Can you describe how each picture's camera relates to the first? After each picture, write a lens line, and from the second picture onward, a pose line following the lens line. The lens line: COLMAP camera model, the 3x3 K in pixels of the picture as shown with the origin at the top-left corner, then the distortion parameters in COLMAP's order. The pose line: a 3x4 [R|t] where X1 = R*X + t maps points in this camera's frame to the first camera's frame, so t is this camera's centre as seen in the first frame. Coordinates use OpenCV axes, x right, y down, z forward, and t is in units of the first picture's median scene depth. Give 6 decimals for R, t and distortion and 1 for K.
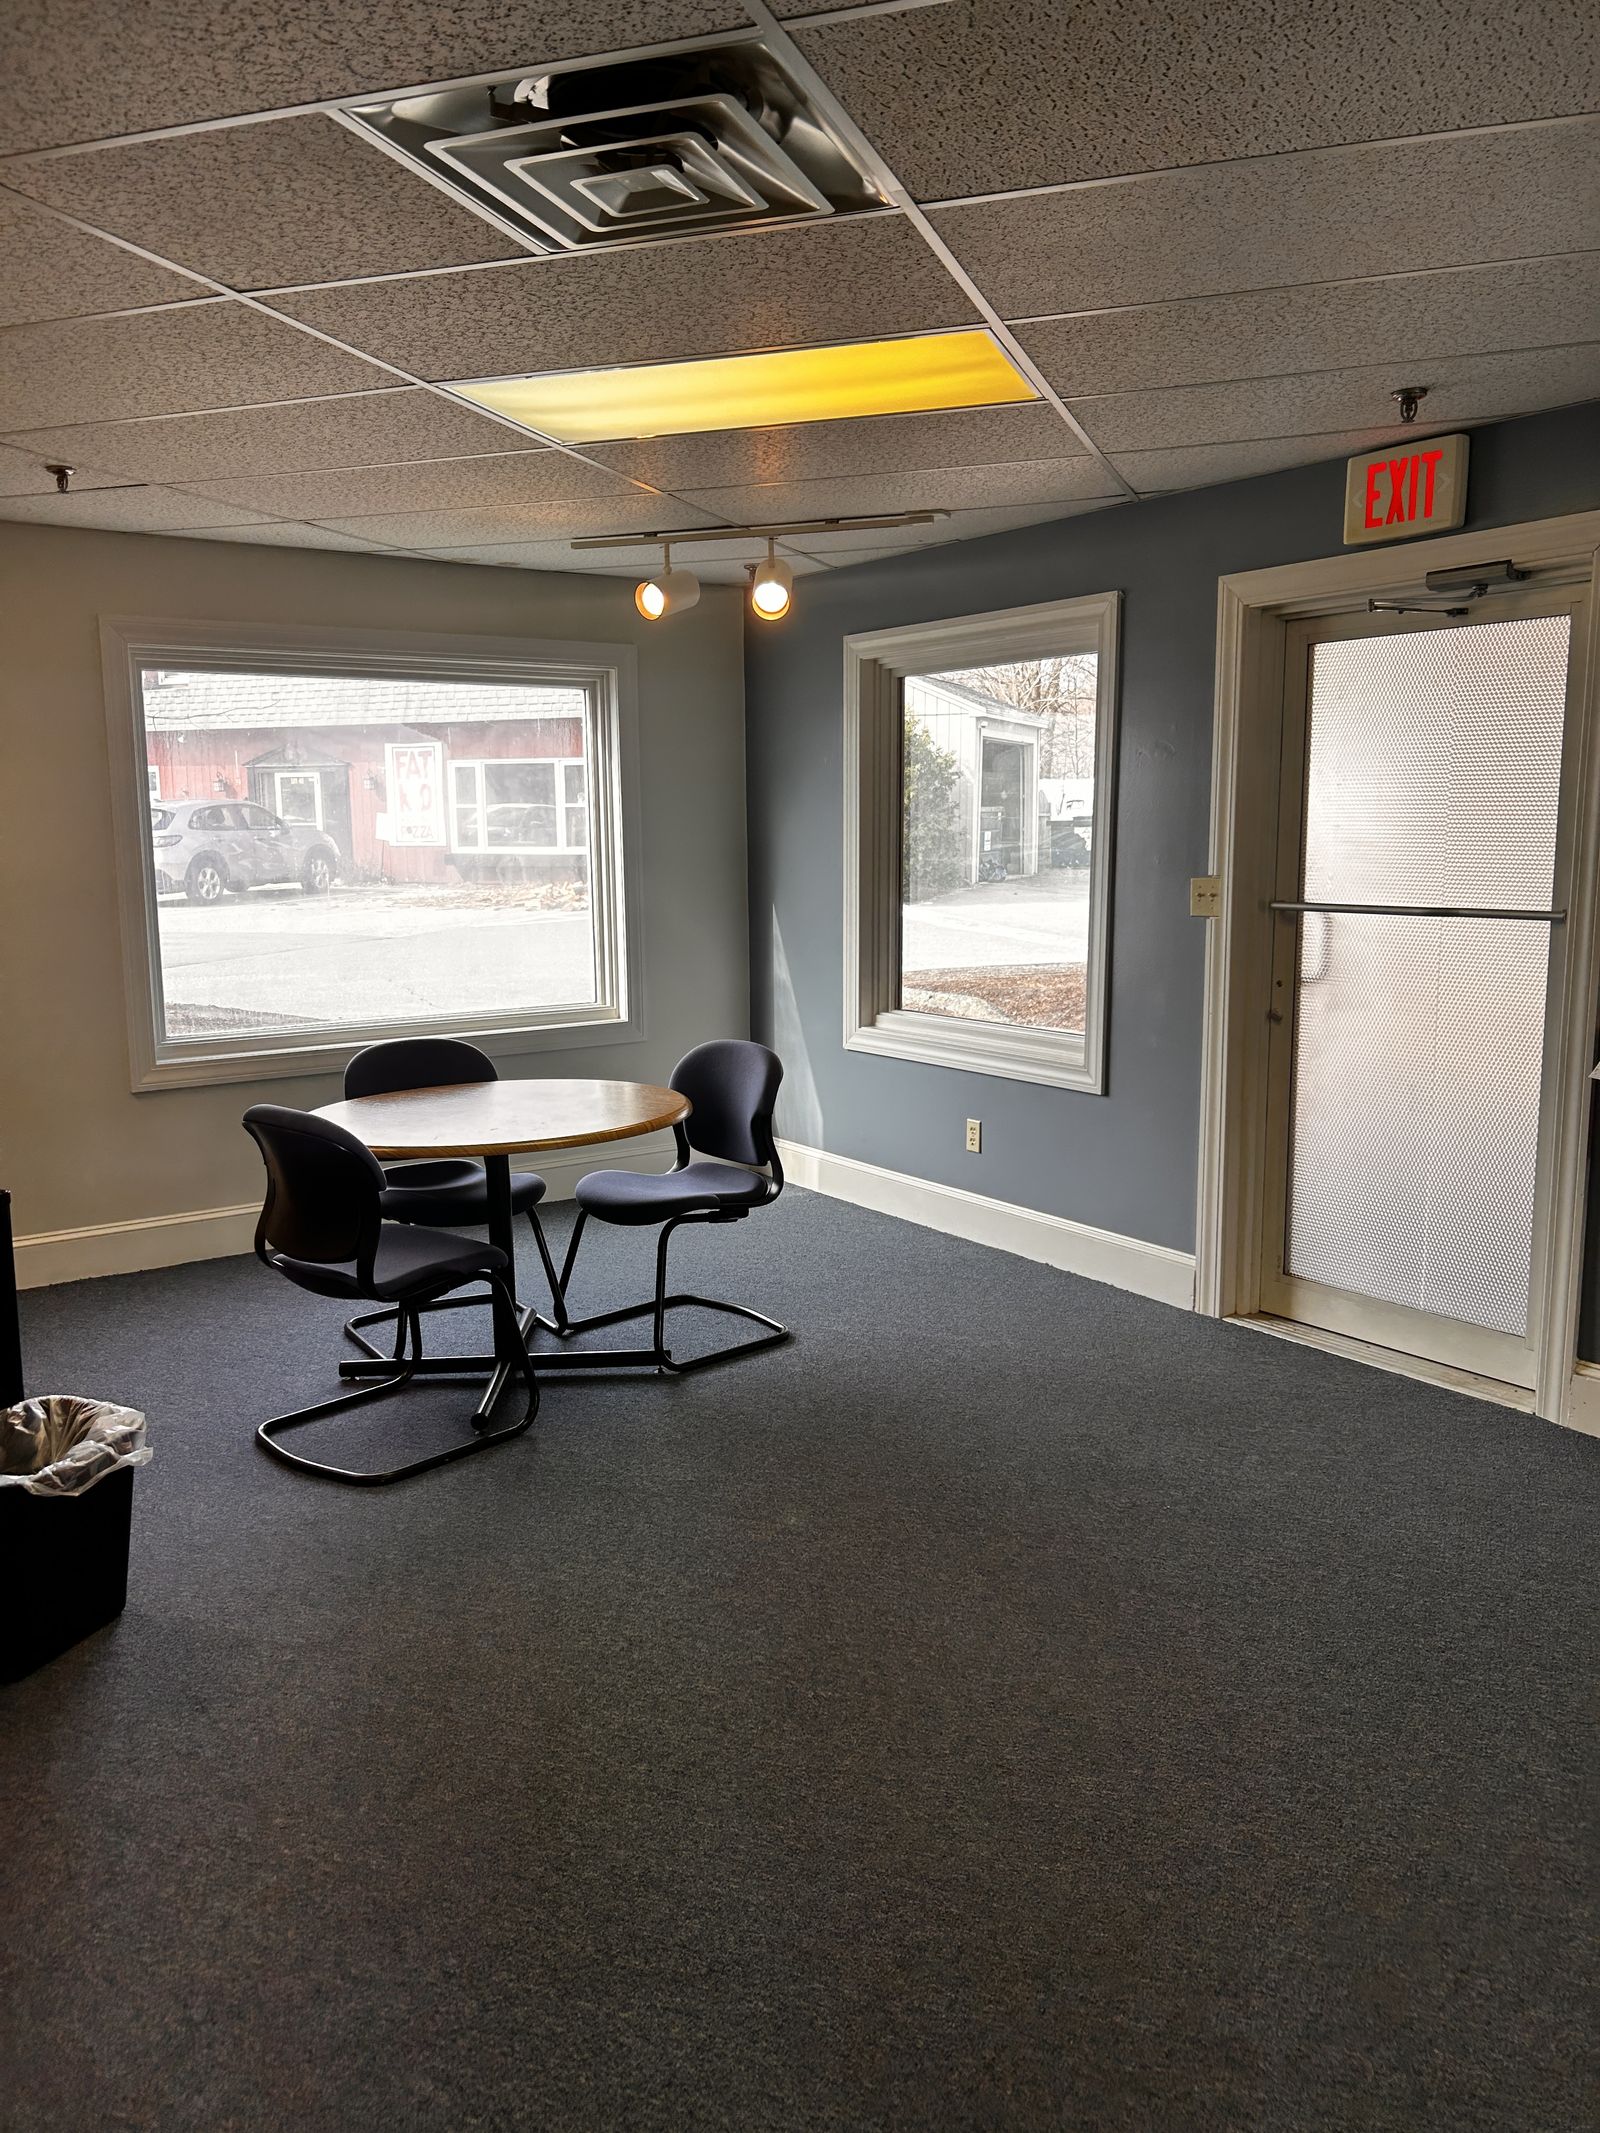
lens RADIAL K [[1603.1, 0, 800.0], [0, 1603.1, 1066.5], [0, 0, 1]] dist [0.005218, 0.001053]
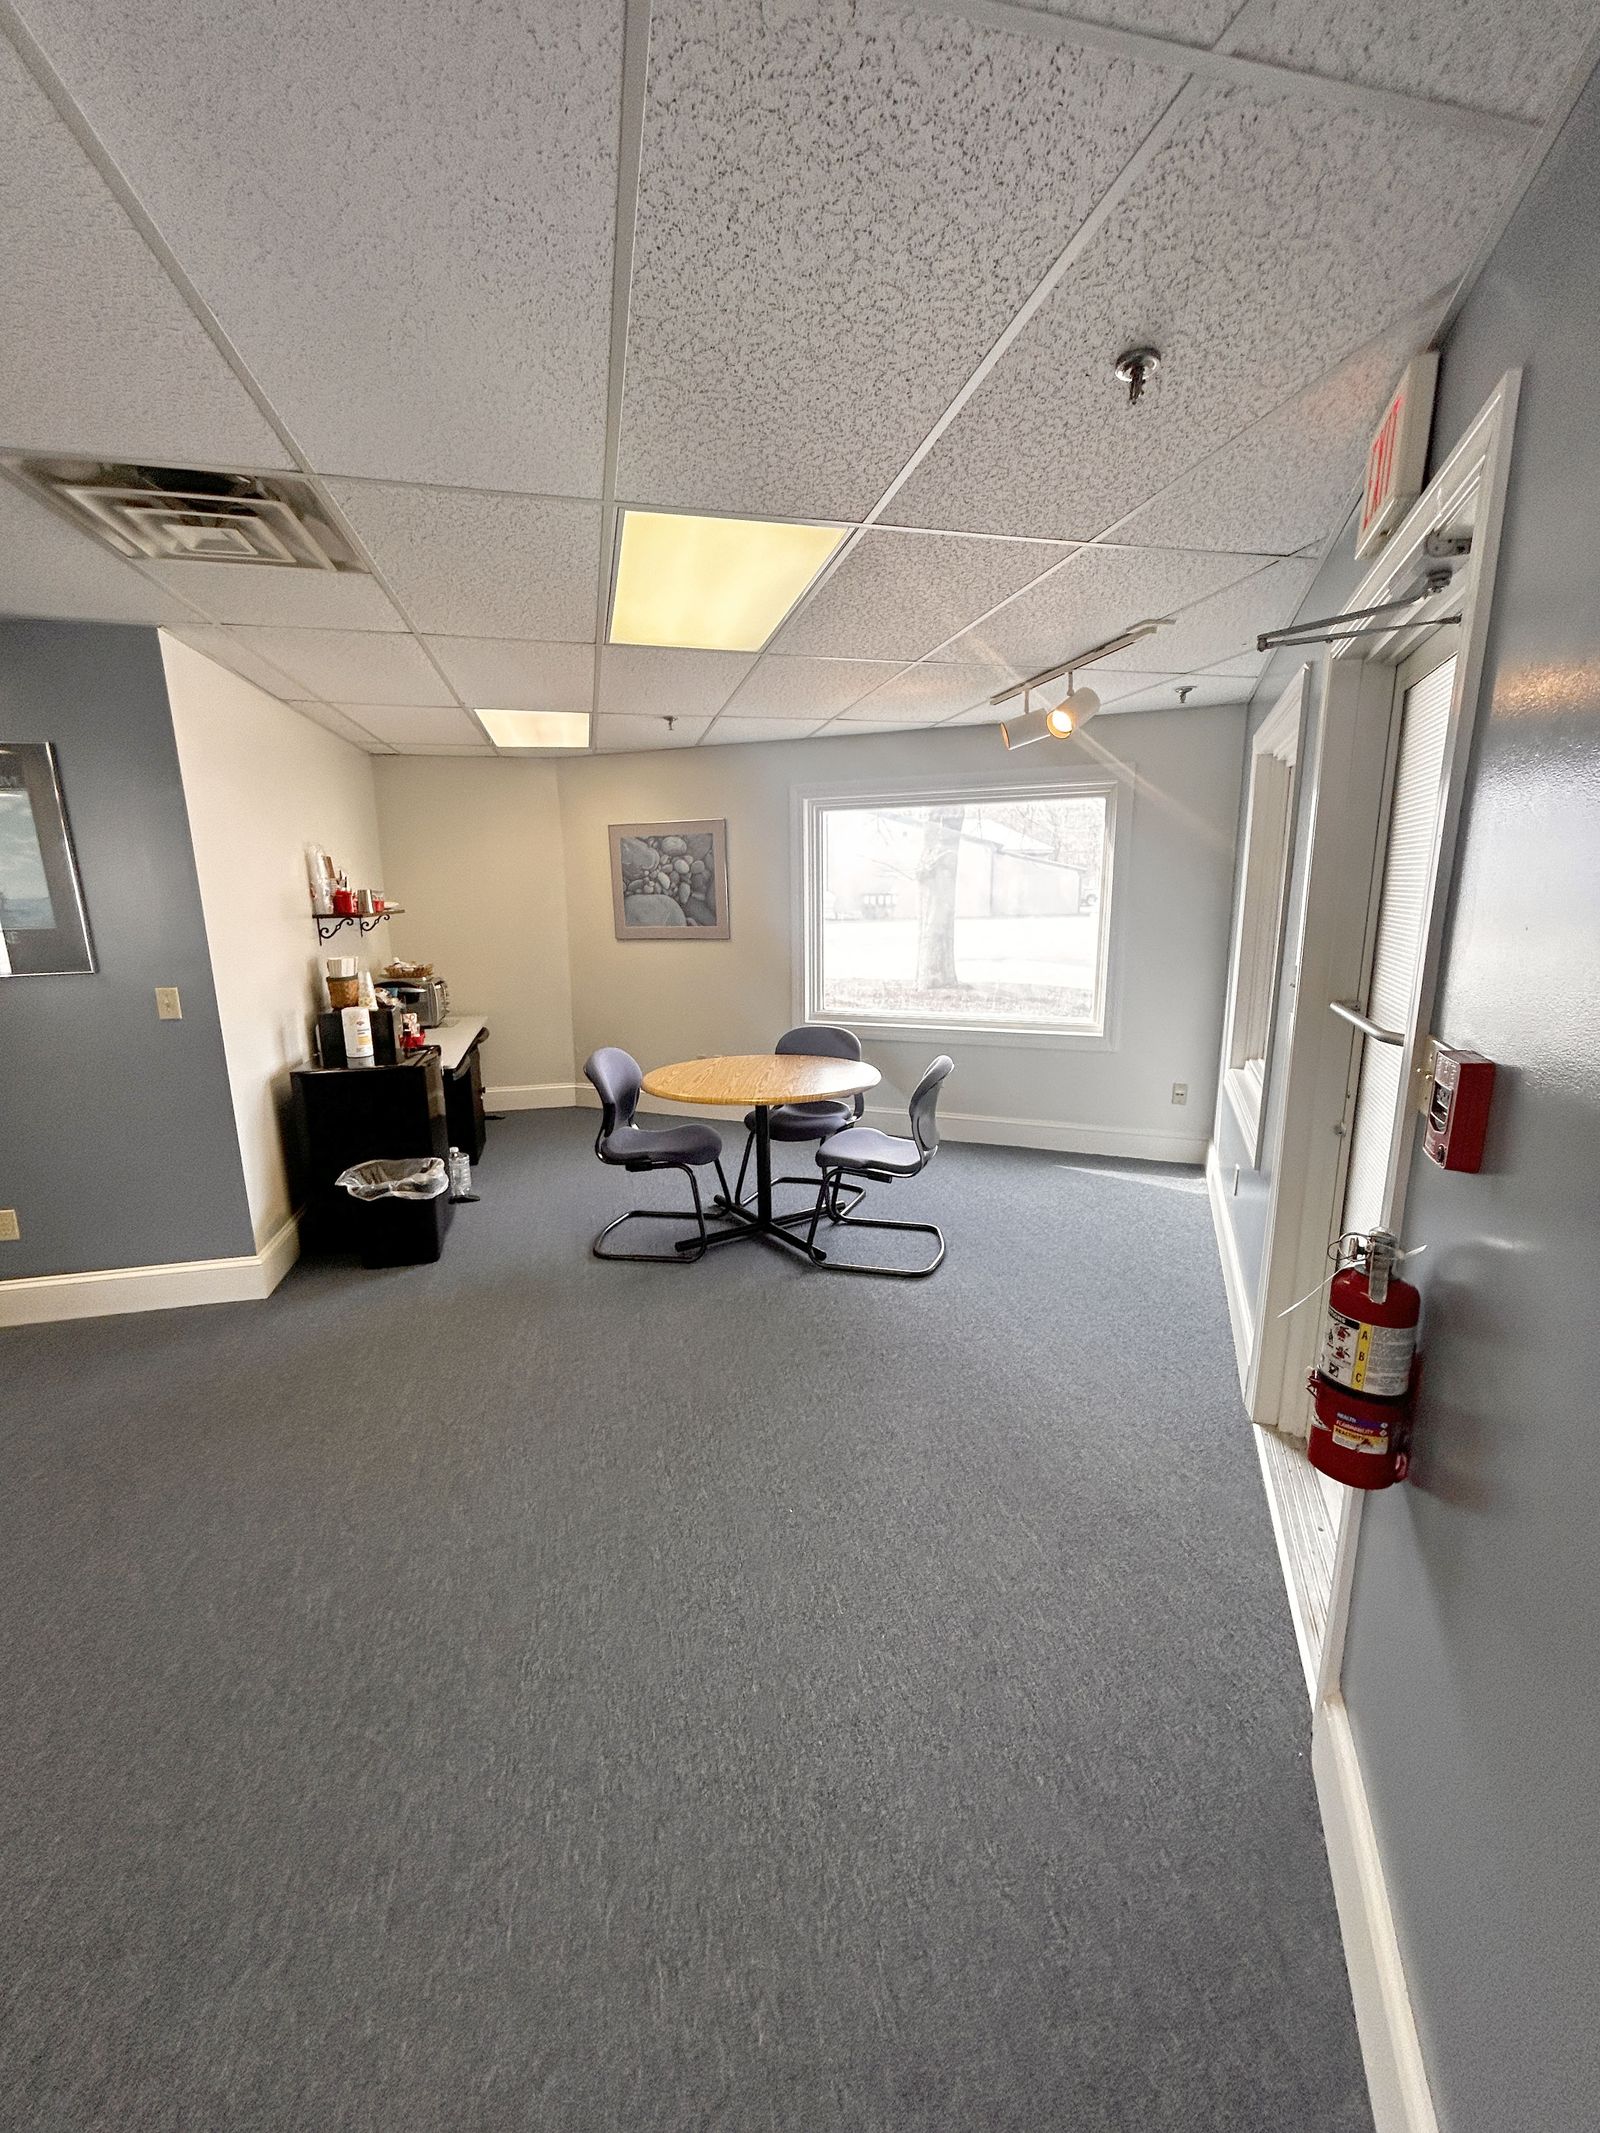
lens RADIAL K [[881.3, 0, 800.0], [0, 881.3, 1066.5], [0, 0, 1]] dist [-0.000287, -0.000014]
pose [[0.551902, 0.175734, -0.815182, 0.520777], [-0.127252, 0.983843, 0.125940, -0.090472], [0.824143, 0.034227, 0.565347, 0.478666]]
